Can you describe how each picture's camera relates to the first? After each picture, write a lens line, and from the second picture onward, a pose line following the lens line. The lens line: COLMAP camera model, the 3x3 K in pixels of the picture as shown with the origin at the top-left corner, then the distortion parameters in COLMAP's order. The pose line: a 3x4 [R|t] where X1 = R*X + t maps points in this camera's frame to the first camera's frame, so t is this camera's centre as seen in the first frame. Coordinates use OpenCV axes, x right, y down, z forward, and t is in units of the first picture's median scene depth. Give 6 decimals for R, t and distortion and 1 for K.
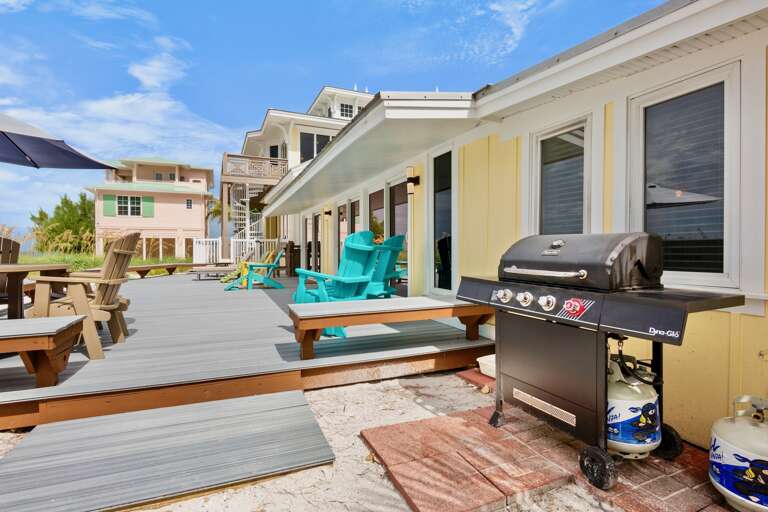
lens RADIAL K [[377.5, 0, 380.9], [0, 377.5, 245.8], [0, 0, 1]] dist [-0.003896, -0.000843]
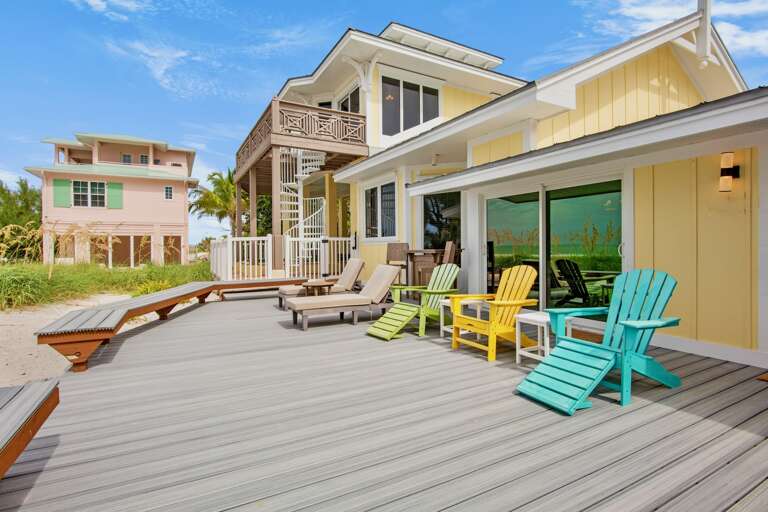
lens RADIAL K [[377.5, 0, 380.9], [0, 377.5, 245.8], [0, 0, 1]] dist [-0.003896, -0.000843]
pose [[0.995764, -0.004985, 0.091810, -0.151782], [0.004208, 0.999954, 0.008661, -0.004571], [-0.091849, -0.008238, 0.995739, 0.185659]]
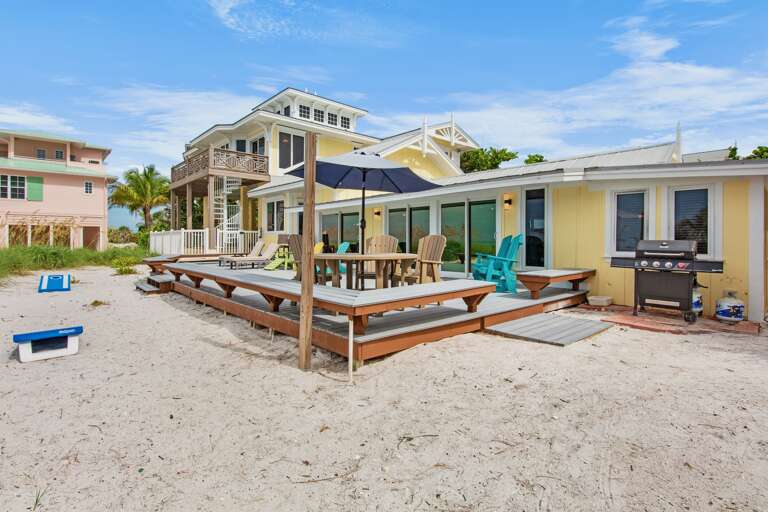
lens RADIAL K [[376.4, 0, 379.4], [0, 376.4, 236.7], [0, 0, 1]] dist [-0.003300, -0.000505]
pose [[0.948523, 0.007631, 0.316616, -0.153294], [-0.008519, 0.999963, 0.001419, -0.002944], [-0.316593, -0.004043, 0.948553, -0.060559]]
